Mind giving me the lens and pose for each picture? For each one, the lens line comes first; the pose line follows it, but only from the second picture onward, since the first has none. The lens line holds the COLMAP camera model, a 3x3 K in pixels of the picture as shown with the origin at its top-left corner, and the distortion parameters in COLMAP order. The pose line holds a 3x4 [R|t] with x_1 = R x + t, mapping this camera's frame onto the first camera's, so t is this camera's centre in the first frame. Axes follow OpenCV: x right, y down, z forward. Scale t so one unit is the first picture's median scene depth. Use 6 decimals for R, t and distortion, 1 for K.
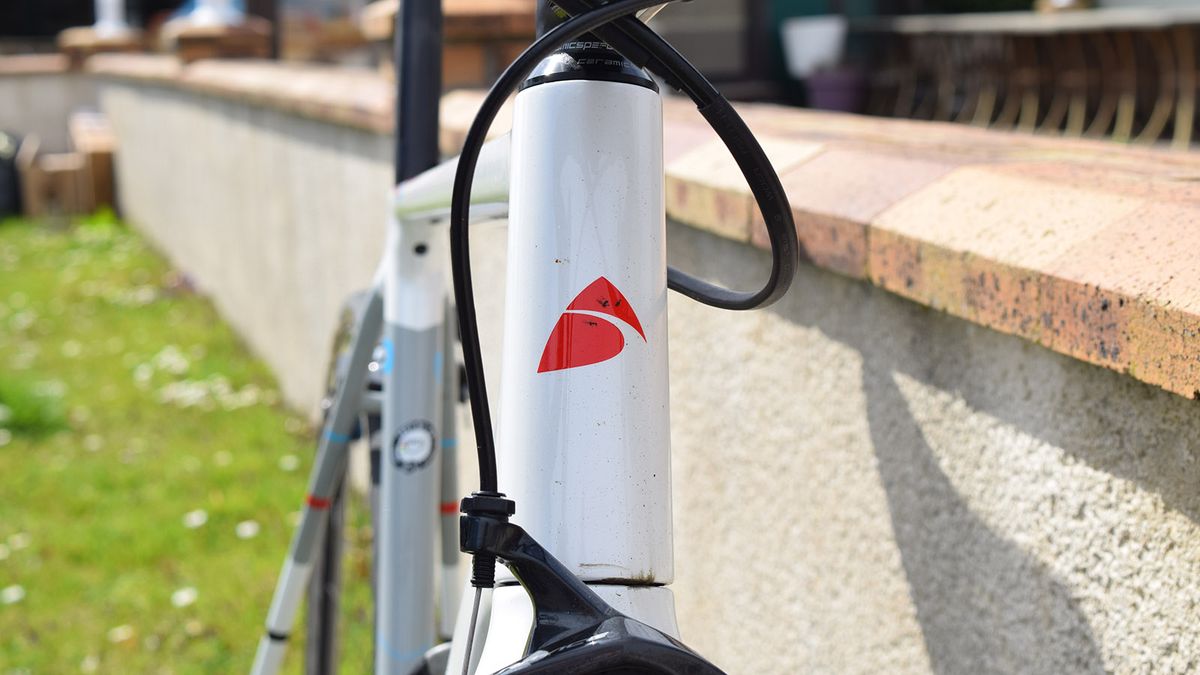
lens RADIAL K [[2144.8, 0, 599.6], [0, 2144.8, 316.0], [0, 0, 1]] dist [0.031517, 0.115149]
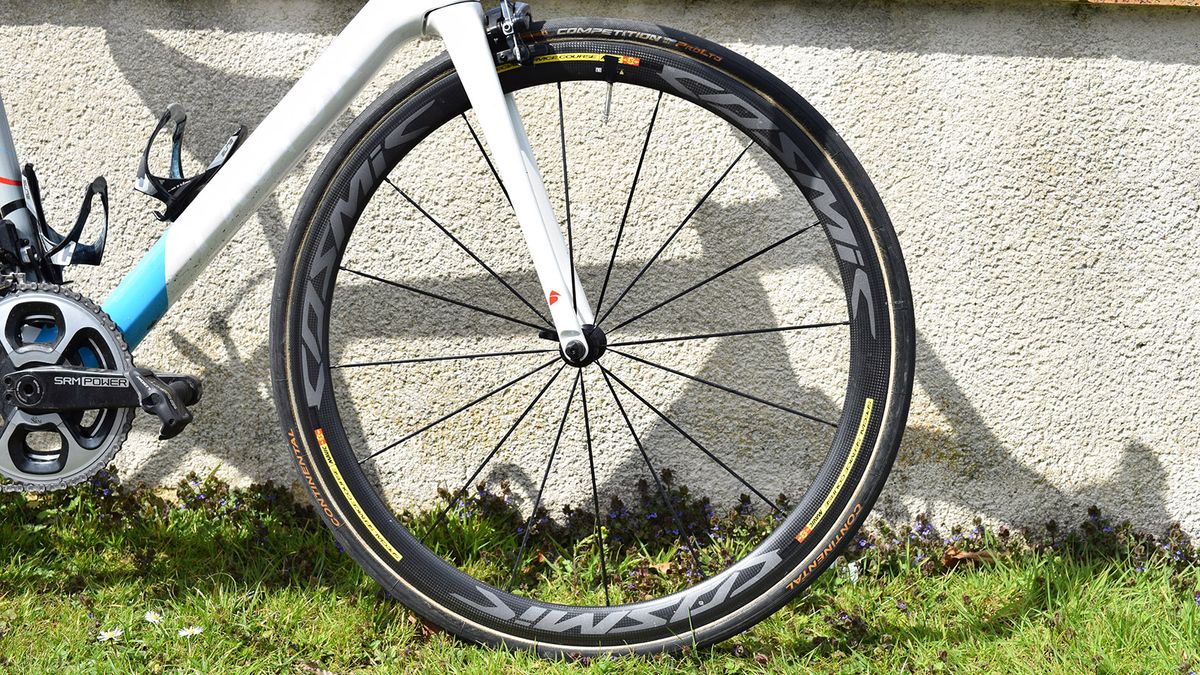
lens RADIAL K [[1484.1, 0, 592.9], [0, 1484.1, 287.8], [0, 0, 1]] dist [-0.041631, -0.005321]
pose [[0.307308, -0.089765, 0.947367, -1.590591], [0.095876, 0.993396, 0.063025, 0.315306], [-0.946768, 0.071462, 0.313884, 0.058365]]
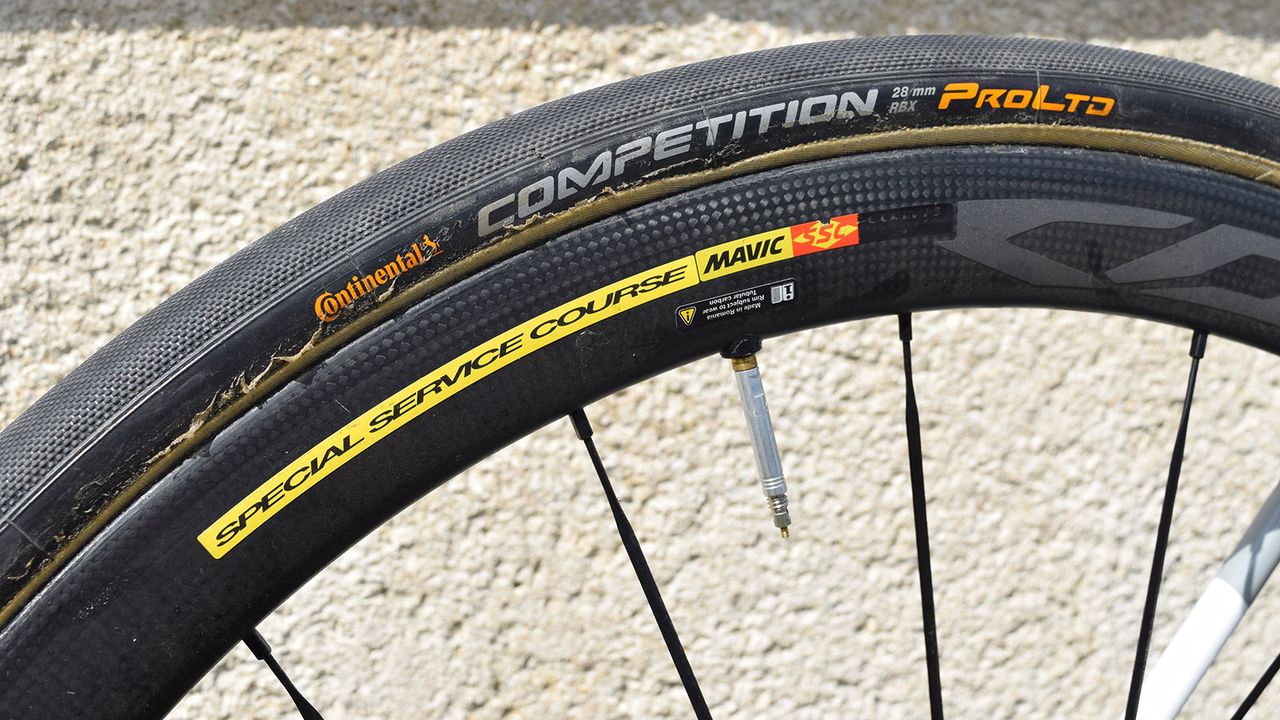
lens RADIAL K [[2036.3, 0, 741.7], [0, 2036.3, 292.0], [0, 0, 1]] dist [-0.023980, -0.063571]
pose [[-0.201539, -0.123600, 0.971651, -0.688922], [0.117640, 0.981771, 0.149289, -0.037603], [-0.972390, 0.144392, -0.183324, 1.765353]]
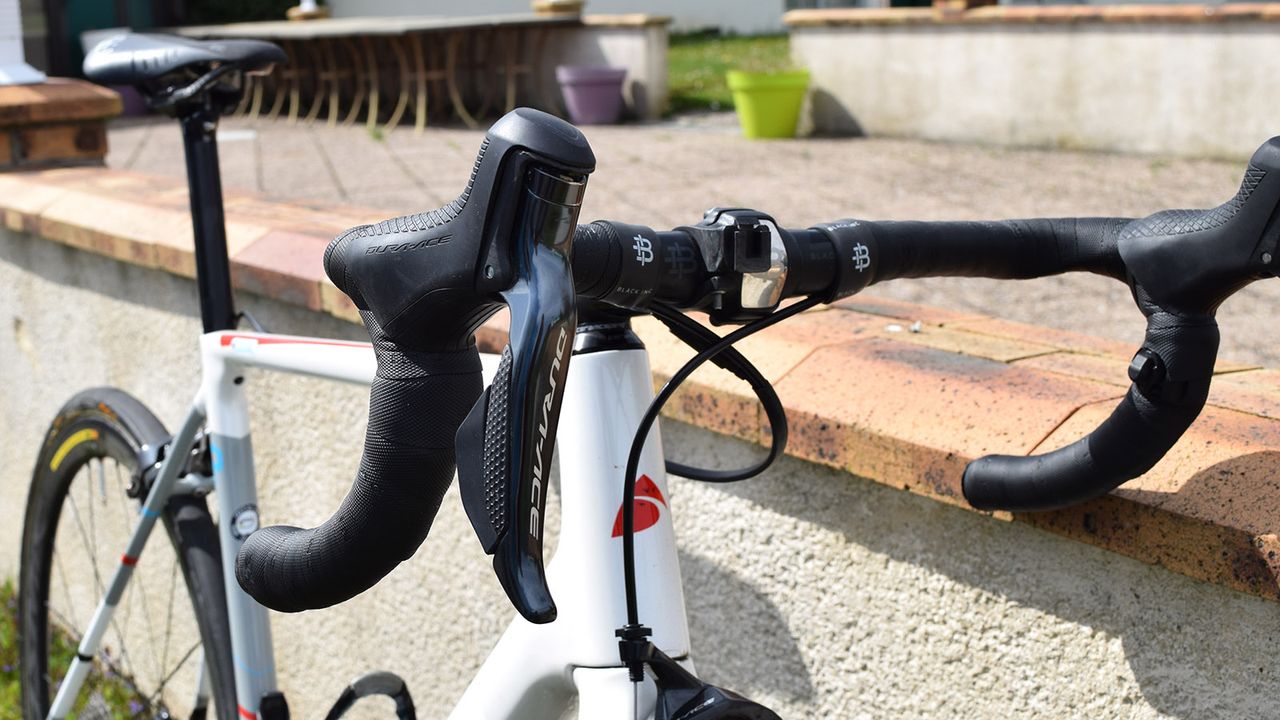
lens RADIAL K [[1762.3, 0, 499.1], [0, 1762.3, 428.1], [0, 0, 1]] dist [-0.056032, -0.000190]
pose [[0.944431, -0.094366, 0.314872, -0.365314], [0.063454, 0.992228, 0.107041, -0.142768], [-0.322526, -0.081113, 0.943079, -0.152383]]
